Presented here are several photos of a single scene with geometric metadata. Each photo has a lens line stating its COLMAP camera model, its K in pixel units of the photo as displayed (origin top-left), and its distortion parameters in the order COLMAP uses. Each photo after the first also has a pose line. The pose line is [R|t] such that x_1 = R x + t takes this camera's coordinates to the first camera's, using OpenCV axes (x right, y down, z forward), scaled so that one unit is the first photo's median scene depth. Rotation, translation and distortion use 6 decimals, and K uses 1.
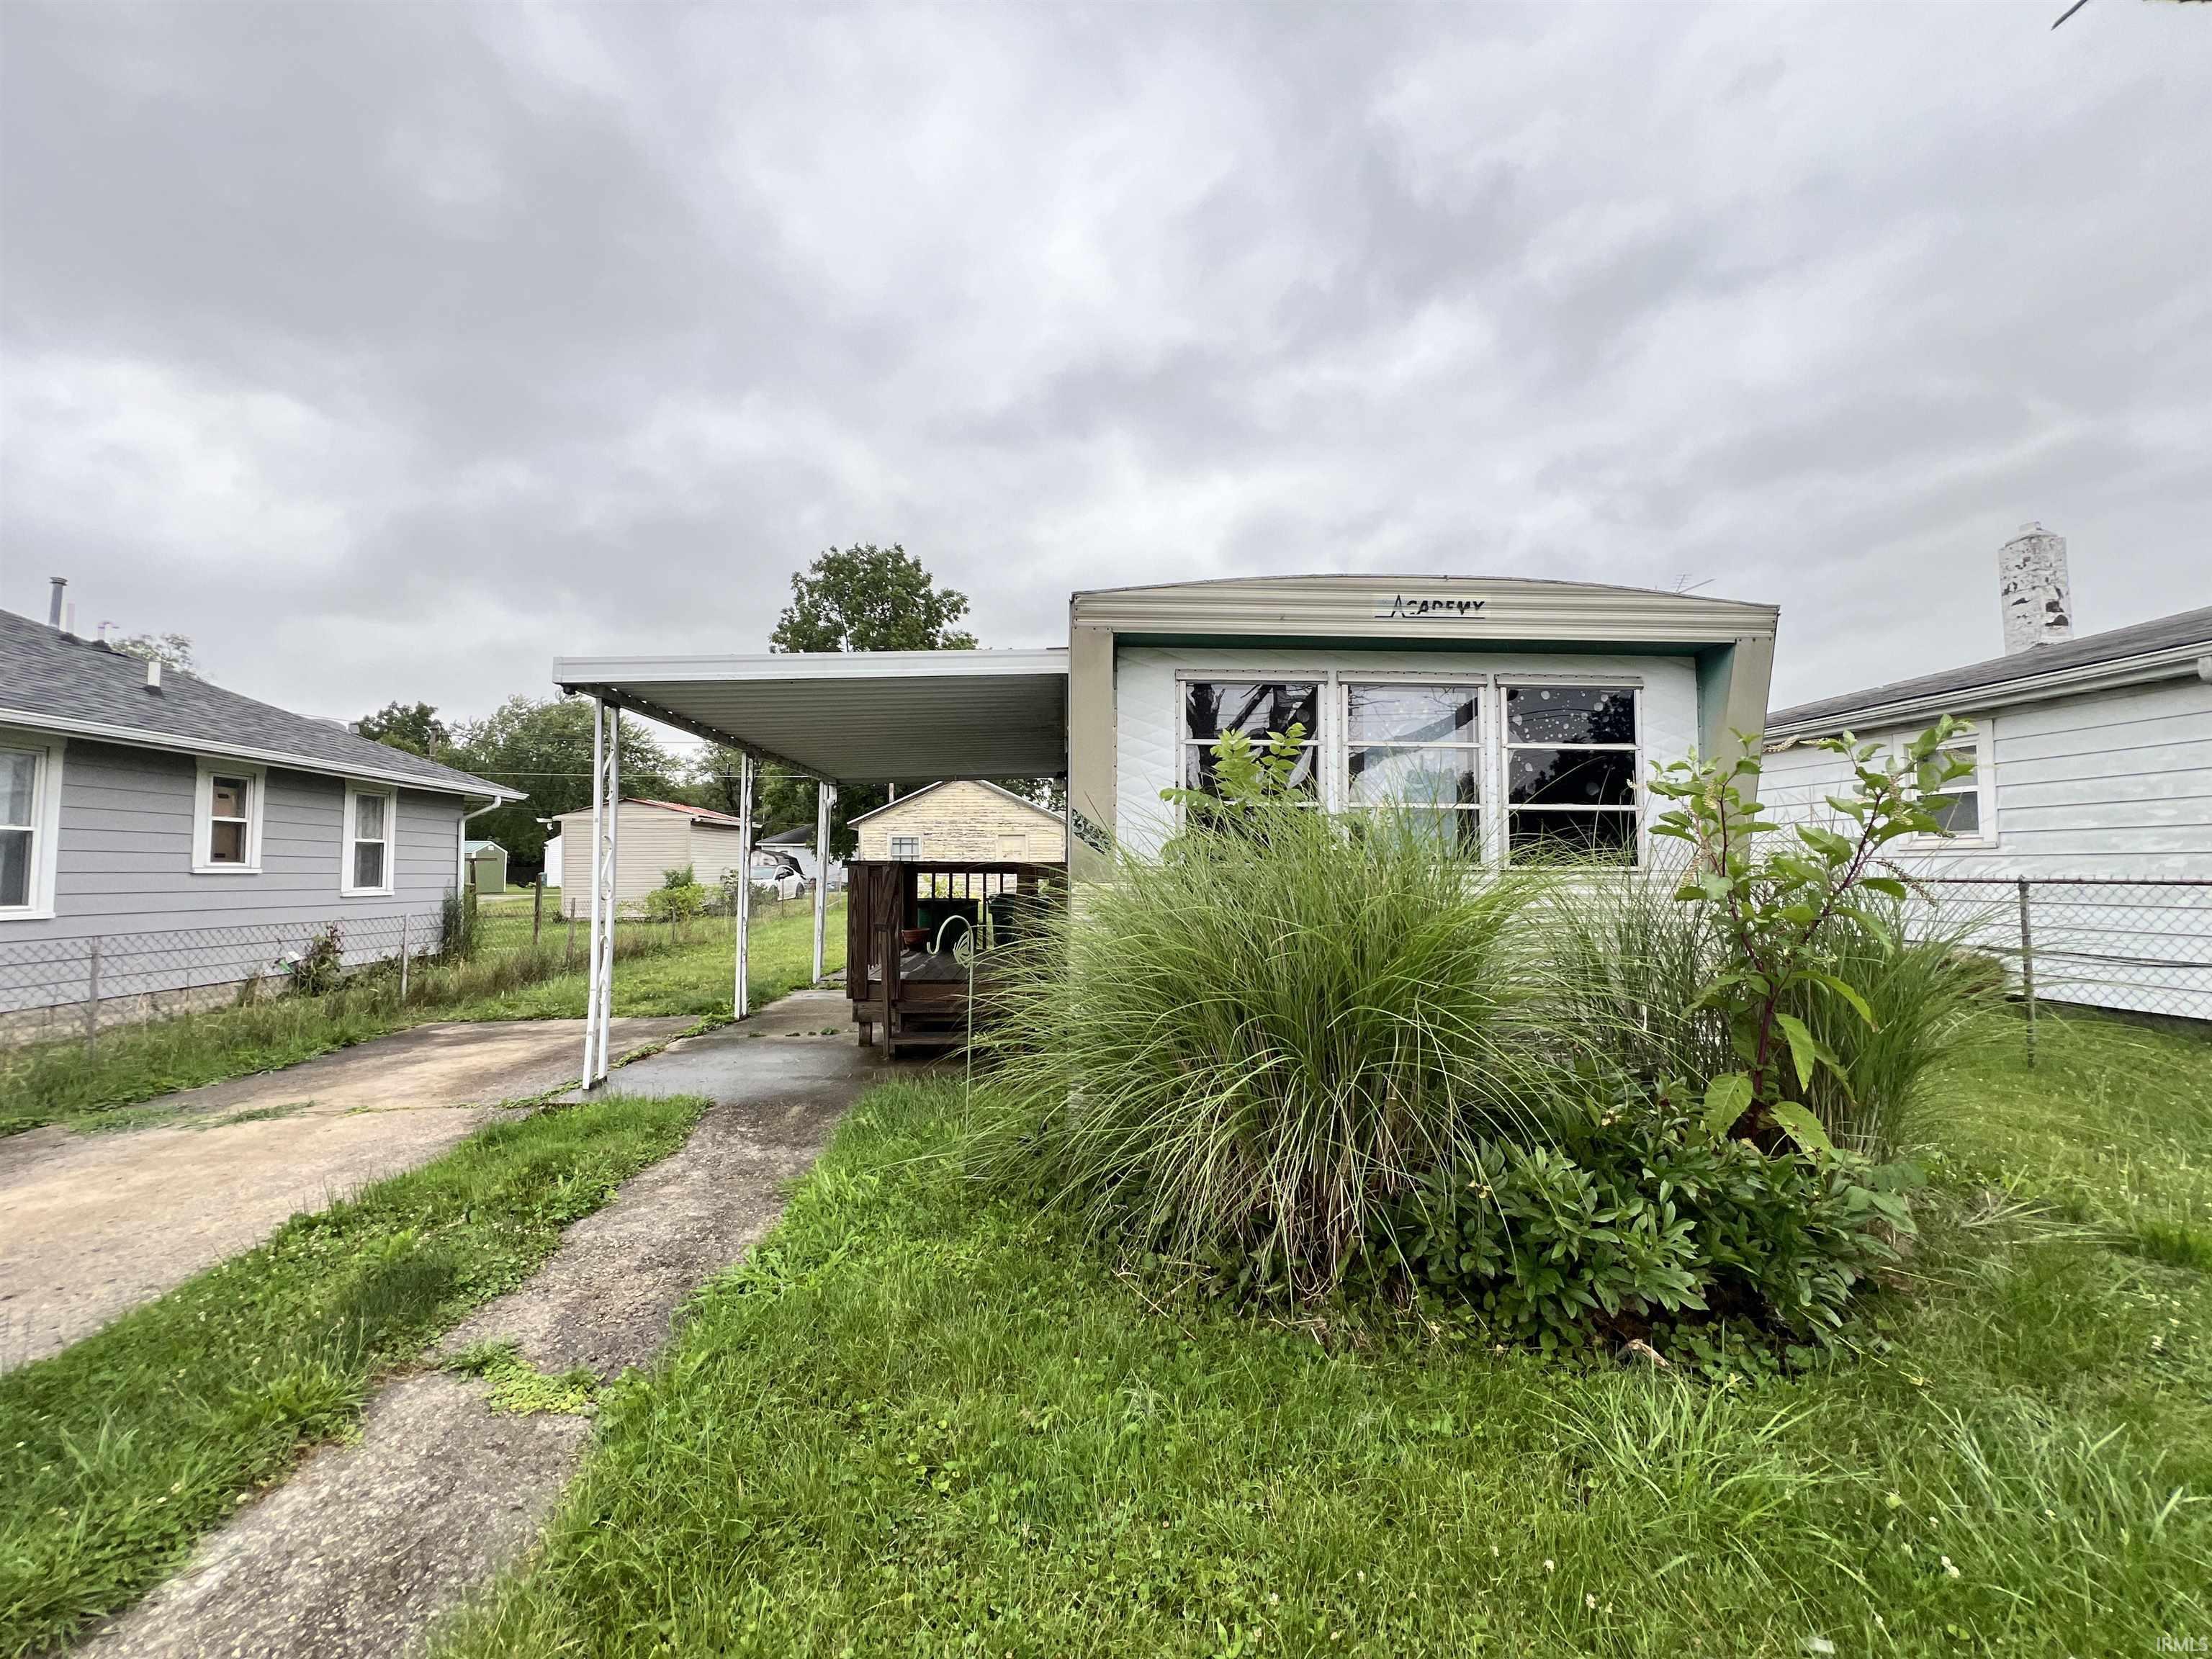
lens RADIAL K [[879.5, 0, 1119.7], [0, 879.5, 826.7], [0, 0, 1]] dist [-0.000077, 0.000033]
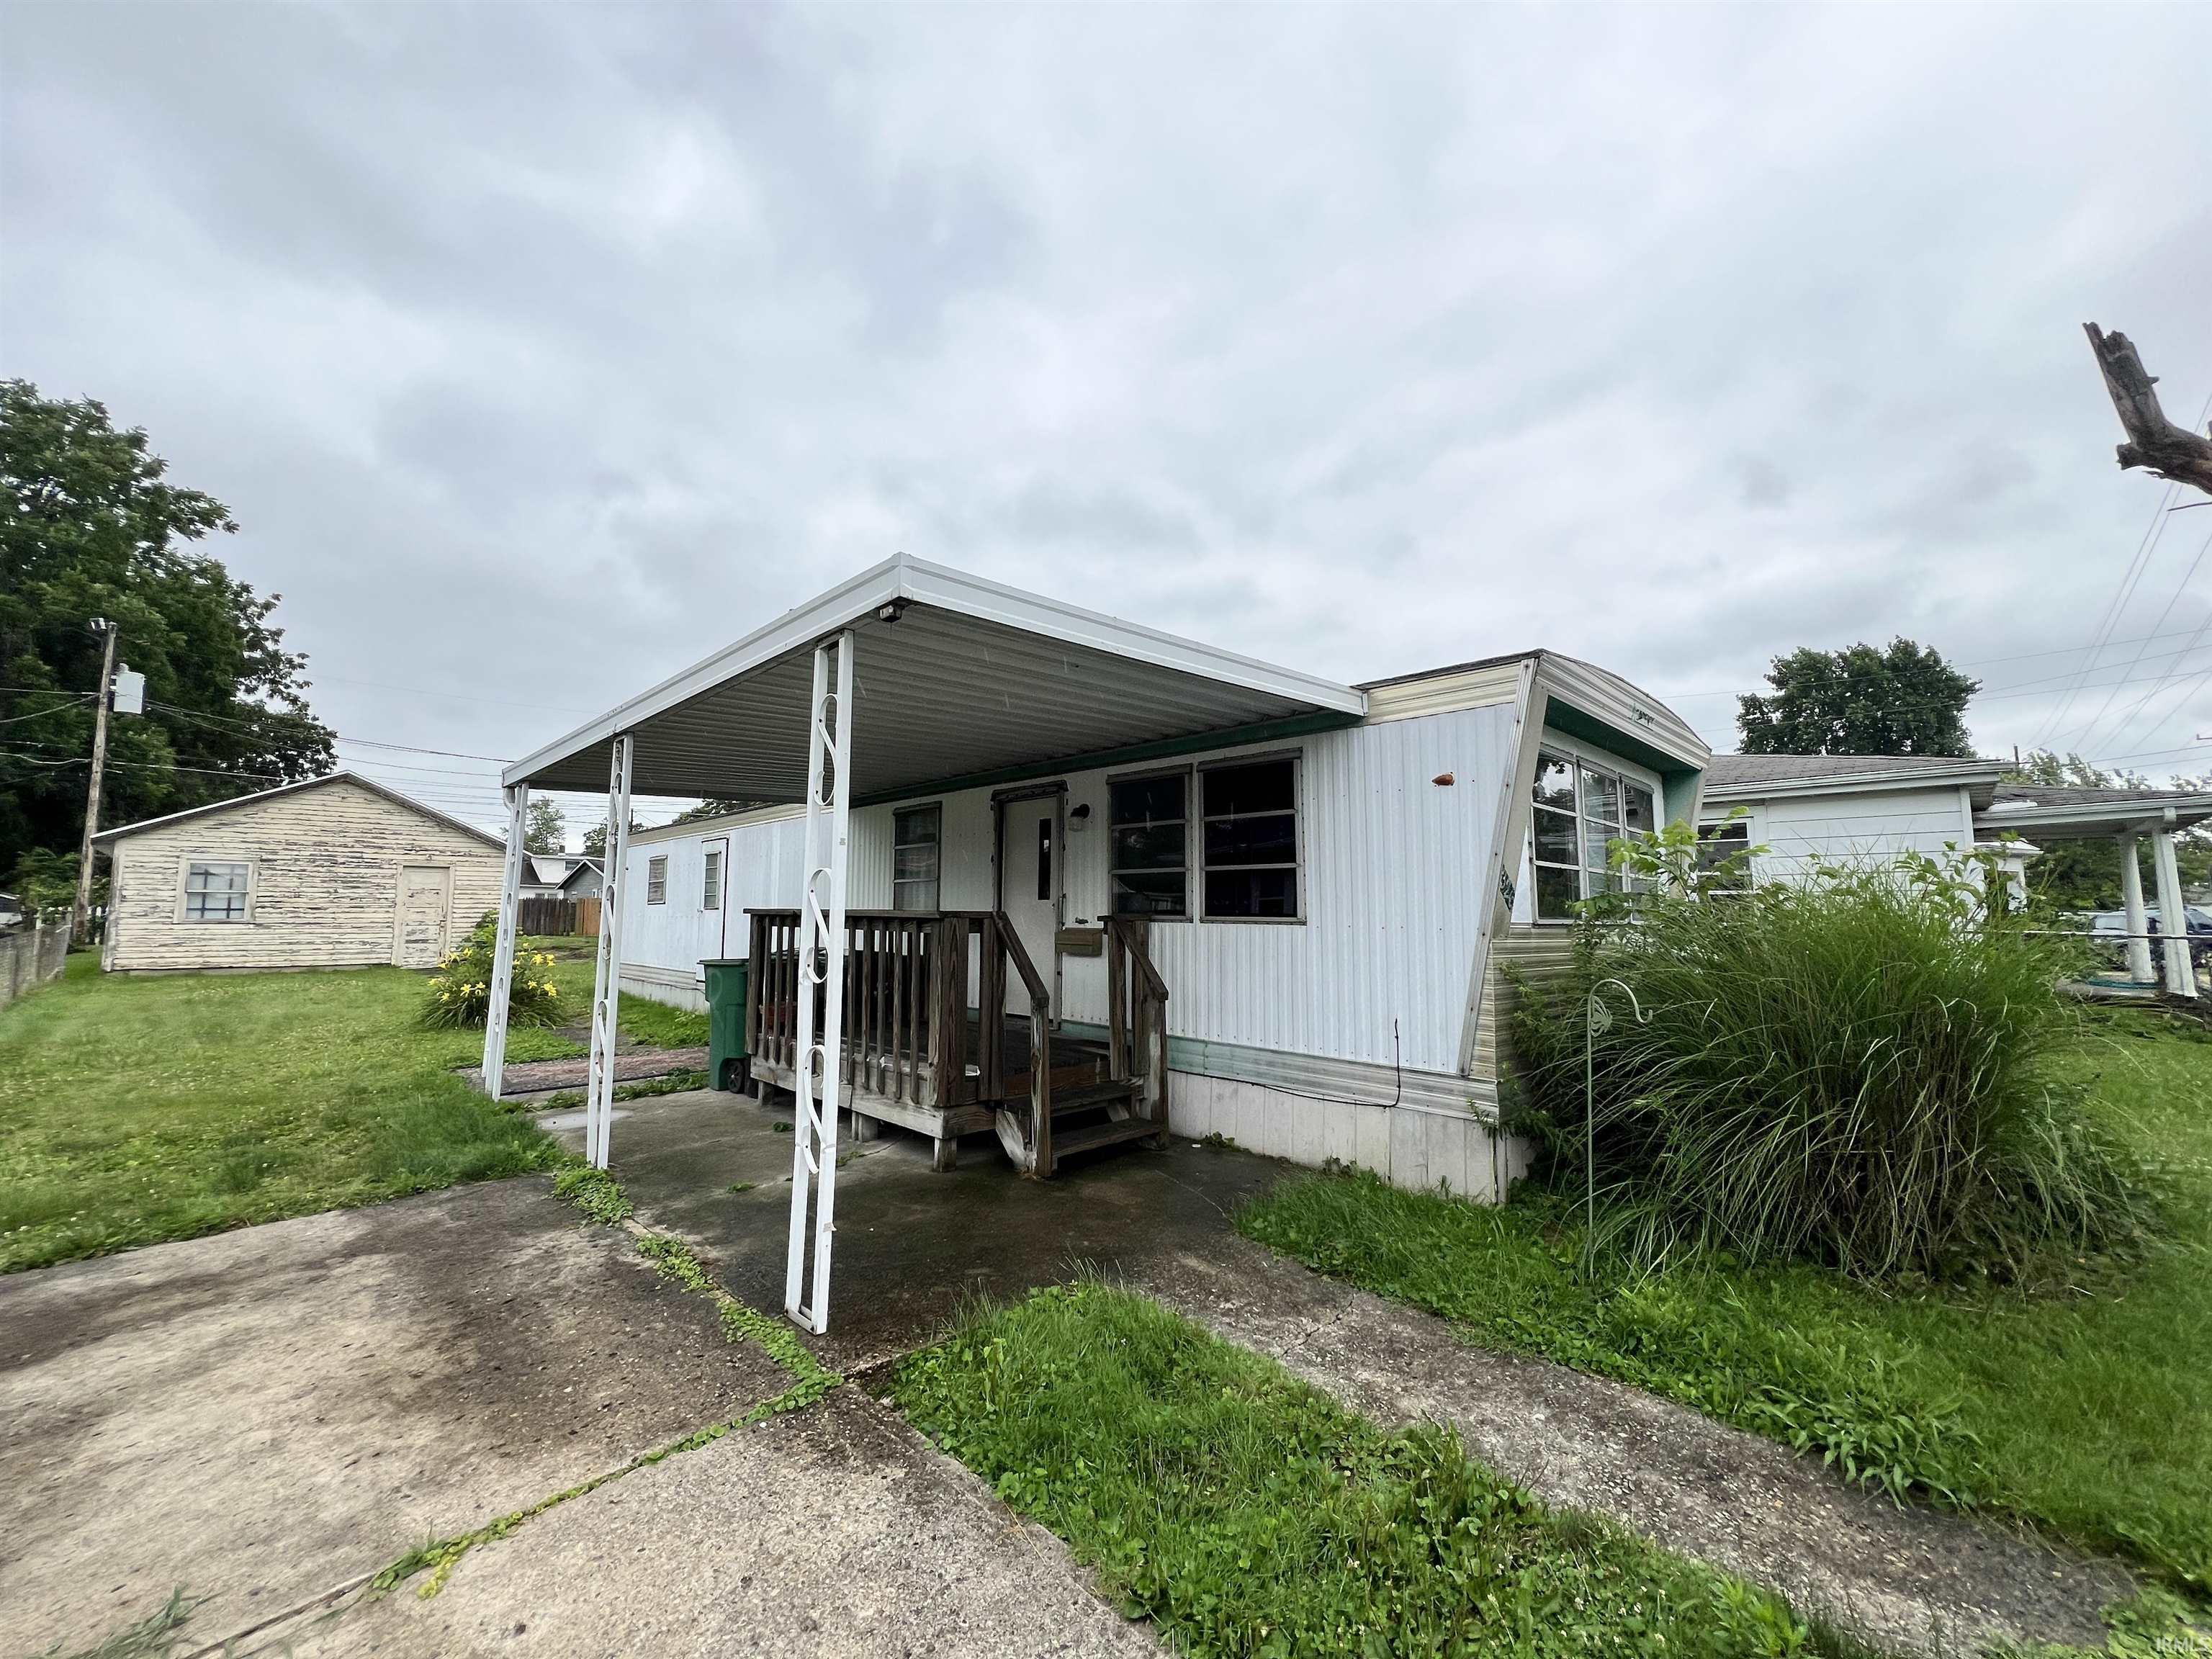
lens RADIAL K [[879.5, 0, 1109.4], [0, 879.5, 822.2], [0, 0, 1]] dist [-0.000077, 0.000033]
pose [[0.755100, 0.062964, 0.652579, -0.423974], [-0.029521, 0.997633, -0.062097, 0.004429], [-0.654945, 0.027625, 0.755172, 0.229836]]
